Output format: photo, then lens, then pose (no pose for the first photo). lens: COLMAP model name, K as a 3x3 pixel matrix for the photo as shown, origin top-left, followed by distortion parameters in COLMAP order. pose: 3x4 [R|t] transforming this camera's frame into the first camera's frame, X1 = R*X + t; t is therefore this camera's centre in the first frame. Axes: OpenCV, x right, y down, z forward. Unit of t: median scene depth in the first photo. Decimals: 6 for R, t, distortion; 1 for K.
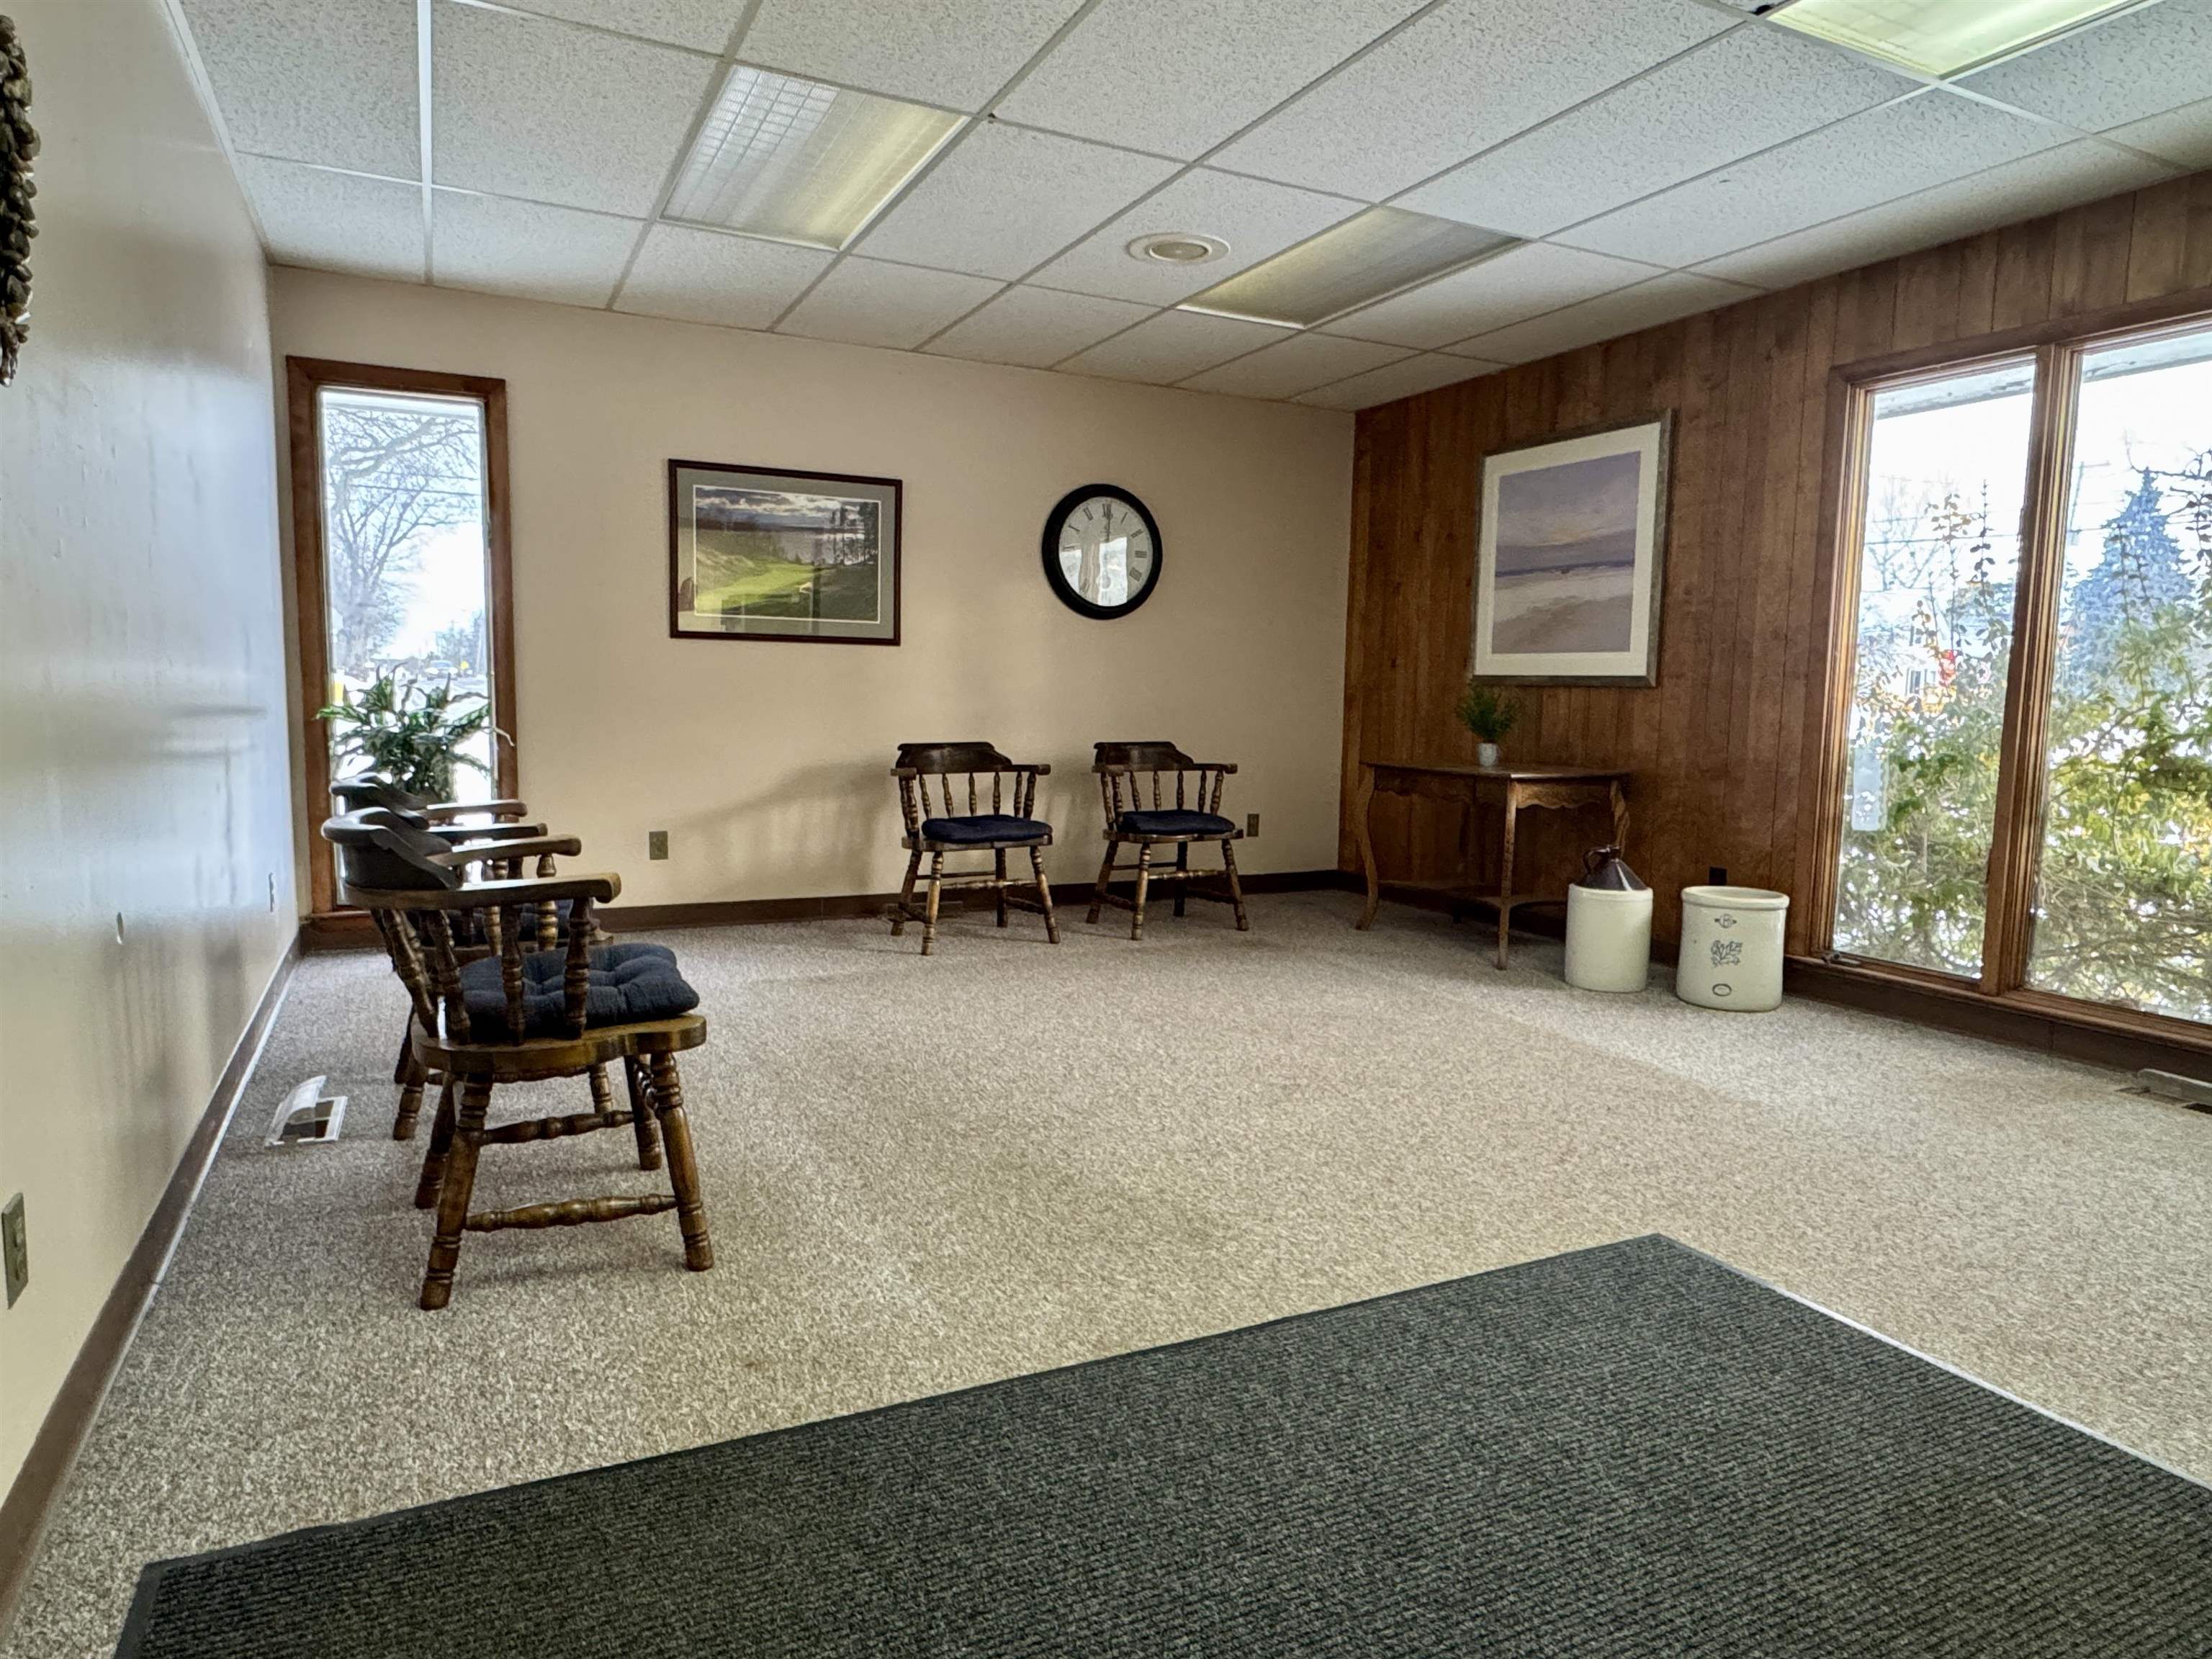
lens RADIAL K [[1327.2, 0, 1106.0], [0, 1327.2, 829.5], [0, 0, 1]] dist [-0.042381, 0.002331]
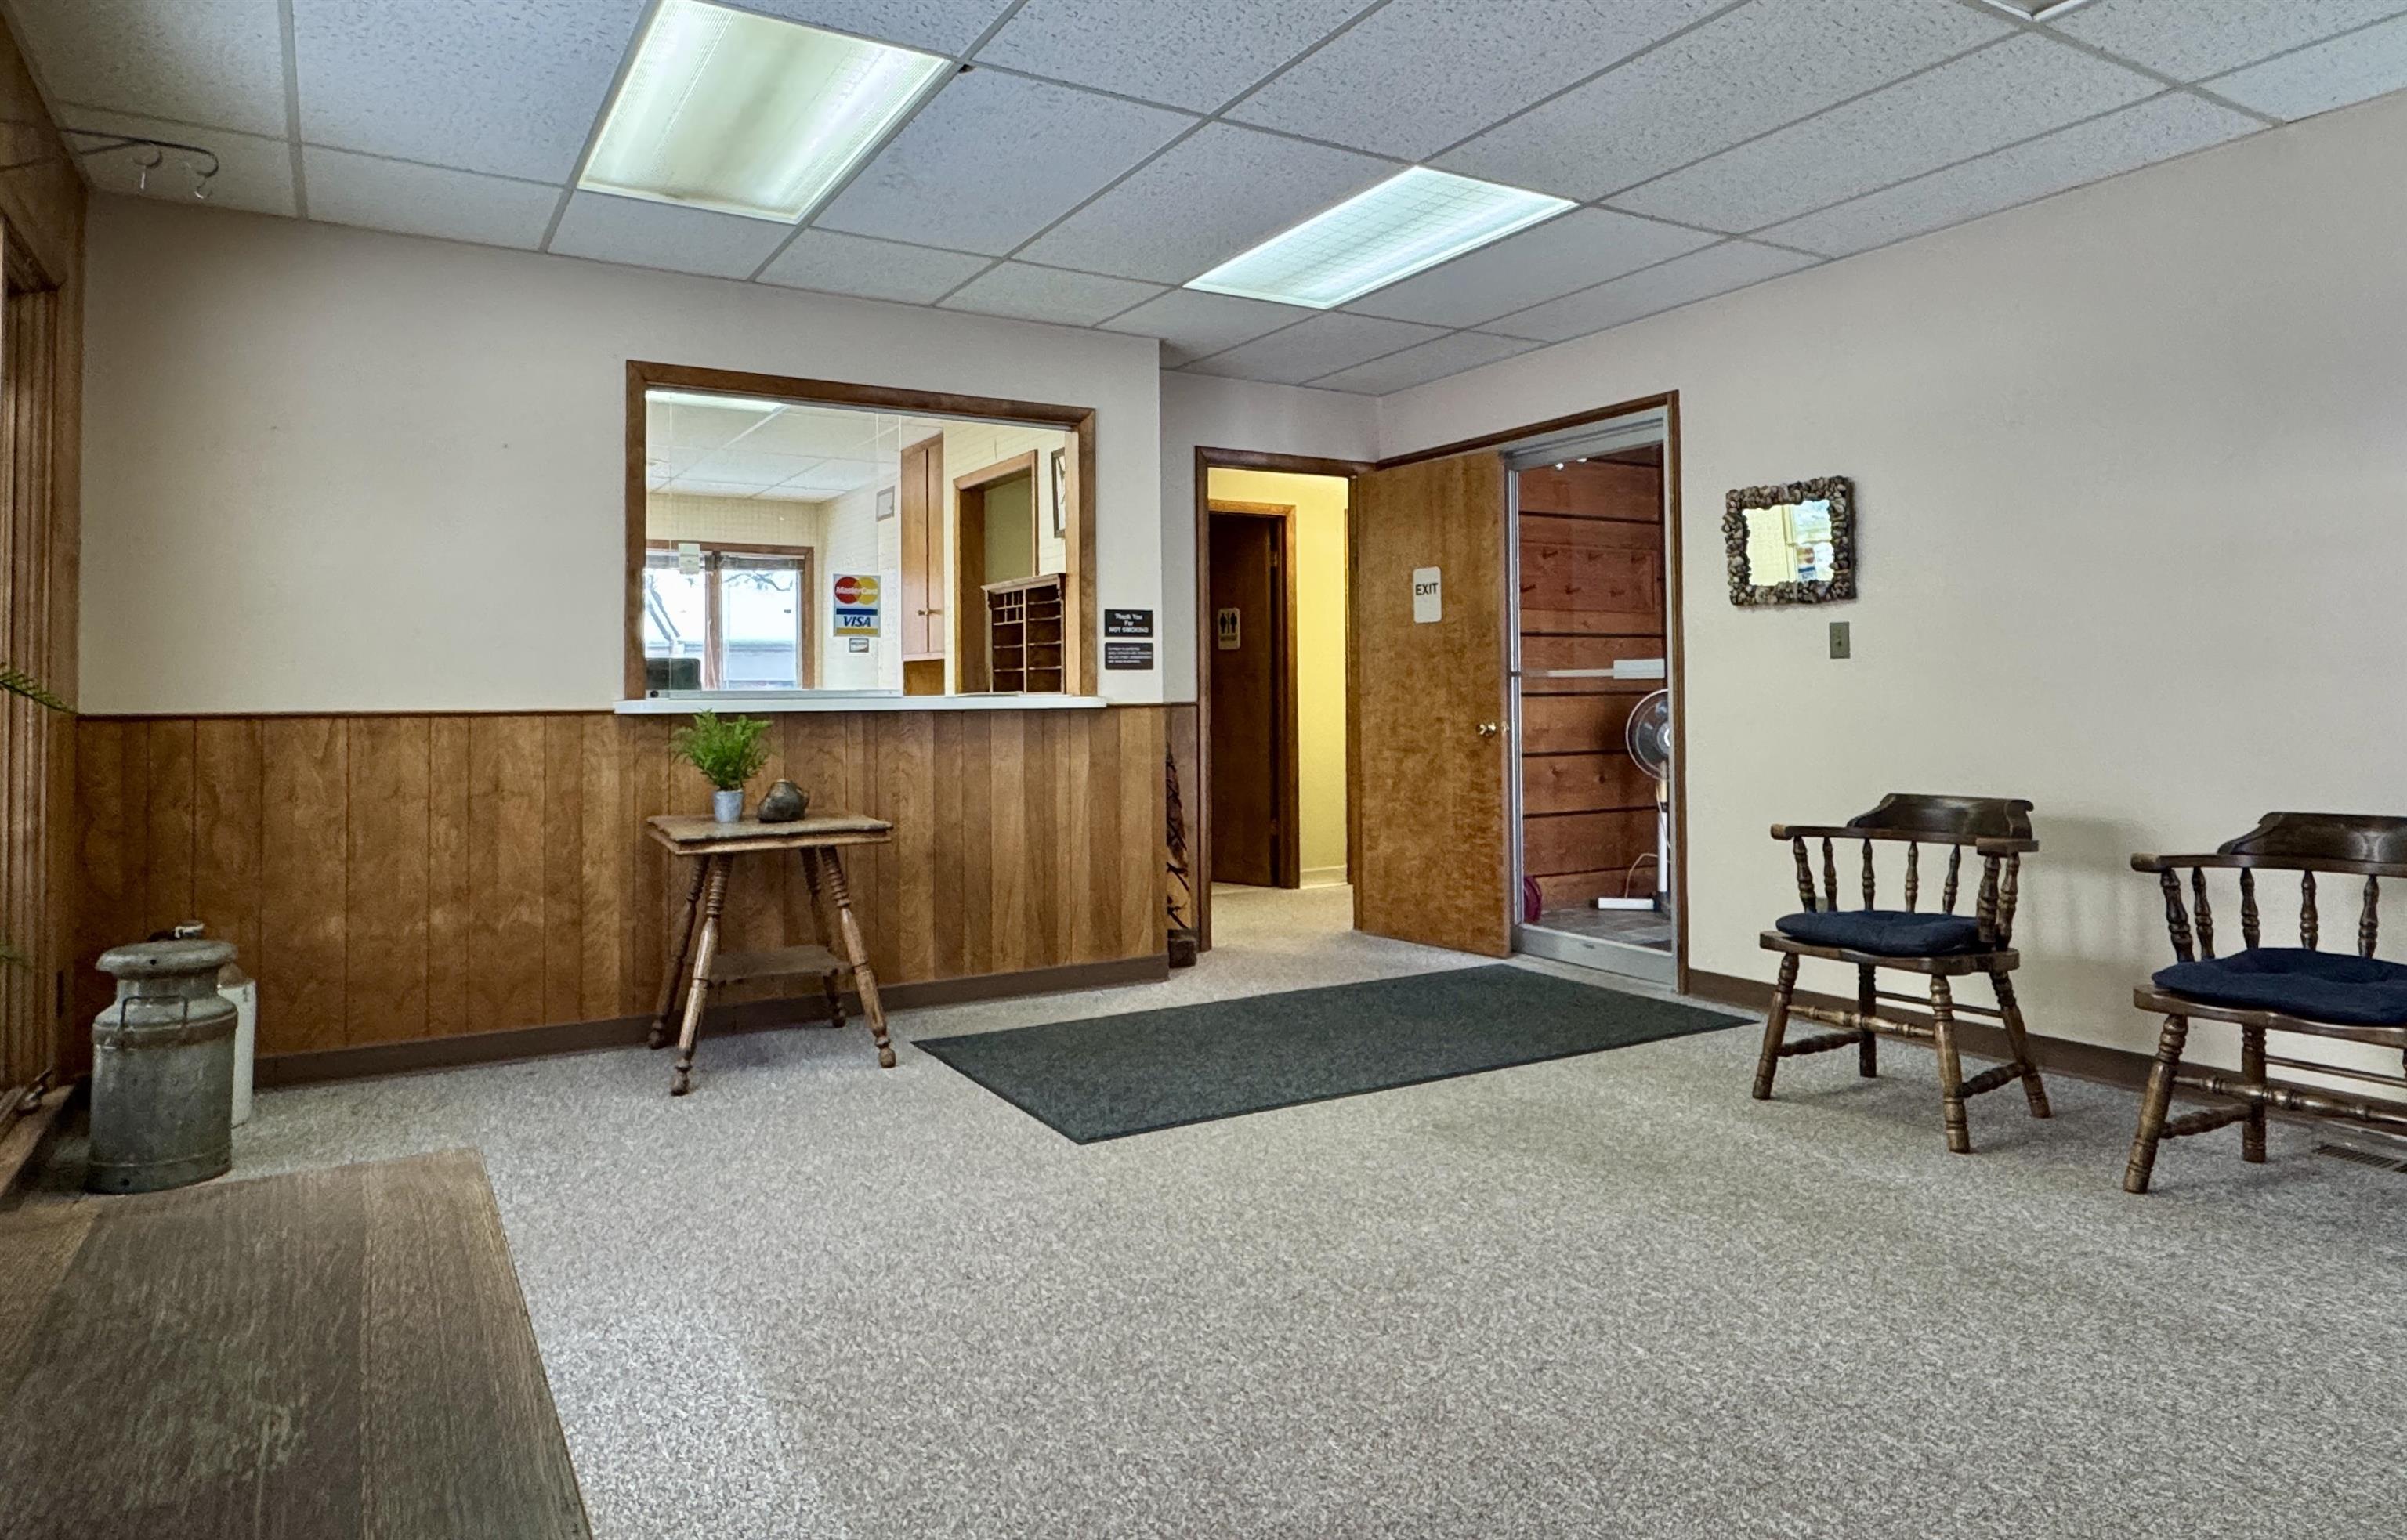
lens RADIAL K [[1452.4, 0, 1203.5], [0, 1452.4, 770.0], [0, 0, 1]] dist [-0.000187, -0.000174]
pose [[-0.997262, -0.000801, -0.073947, 0.299692], [-0.012189, 0.988046, 0.153676, -0.188771], [0.072940, 0.154157, -0.985350, 1.703479]]
